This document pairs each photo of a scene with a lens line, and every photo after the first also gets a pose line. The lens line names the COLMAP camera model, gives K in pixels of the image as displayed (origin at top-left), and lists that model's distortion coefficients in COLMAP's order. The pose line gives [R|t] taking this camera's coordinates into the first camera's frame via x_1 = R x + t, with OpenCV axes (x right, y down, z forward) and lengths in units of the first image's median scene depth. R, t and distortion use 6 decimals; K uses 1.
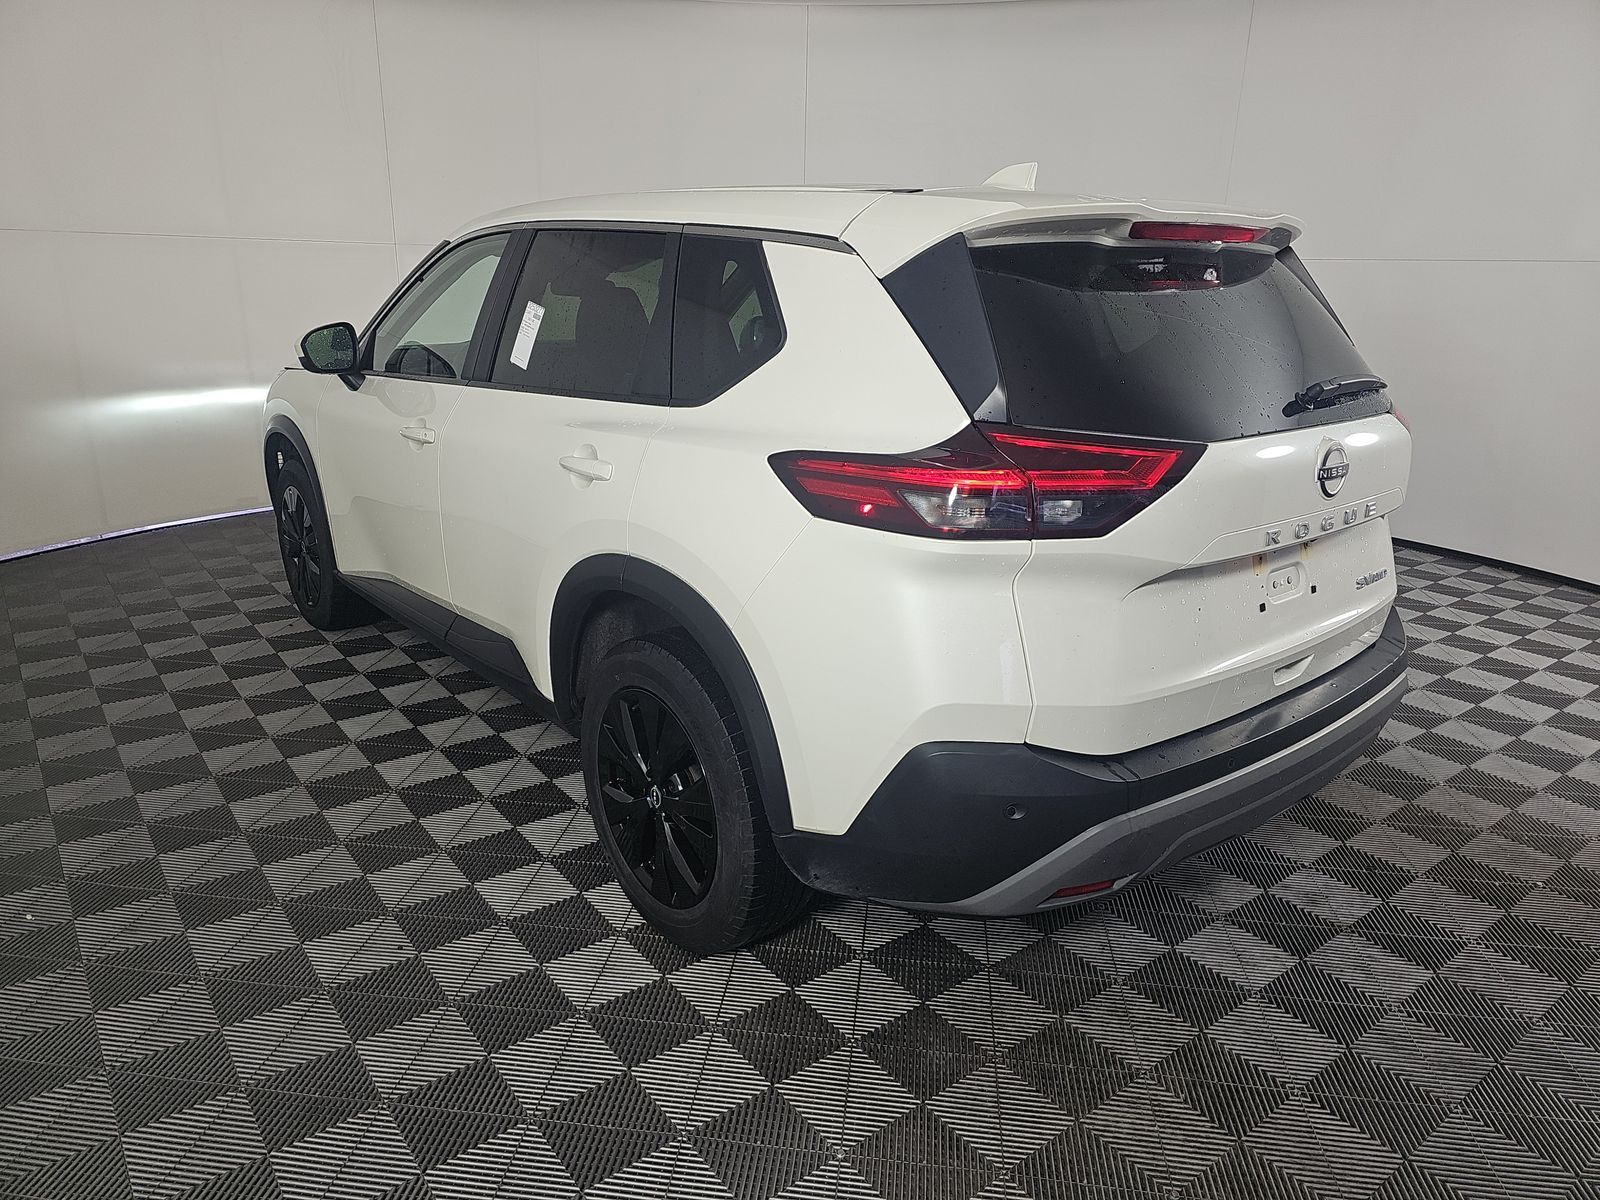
lens RADIAL K [[1071.7, 0, 800.0], [0, 1071.7, 600.0], [0, 0, 1]] dist [0.024846, 0.002827]
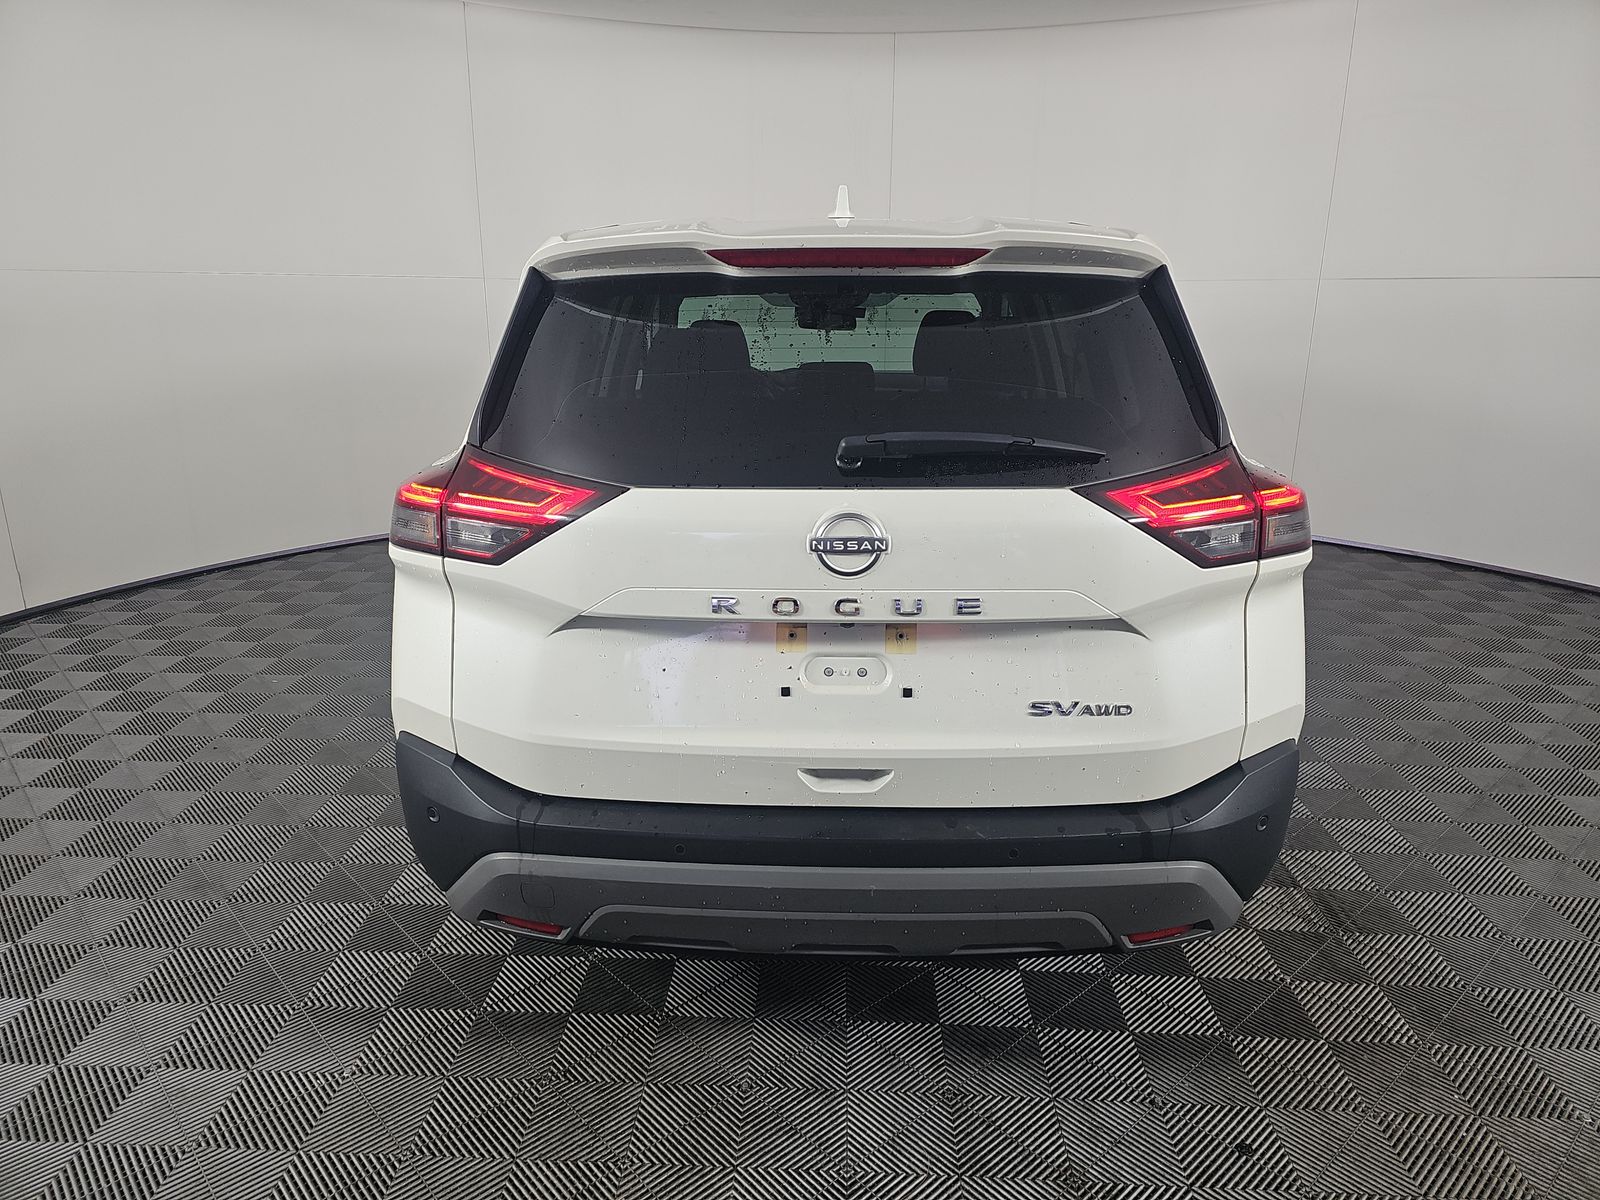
lens RADIAL K [[1071.7, 0, 800.0], [0, 1071.7, 600.0], [0, 0, 1]] dist [0.024846, 0.002827]
pose [[0.762081, 0.163754, -0.626432, 1.017920], [-0.181031, 0.982793, 0.036677, -0.104130], [0.621660, 0.085453, 0.778612, 0.363129]]
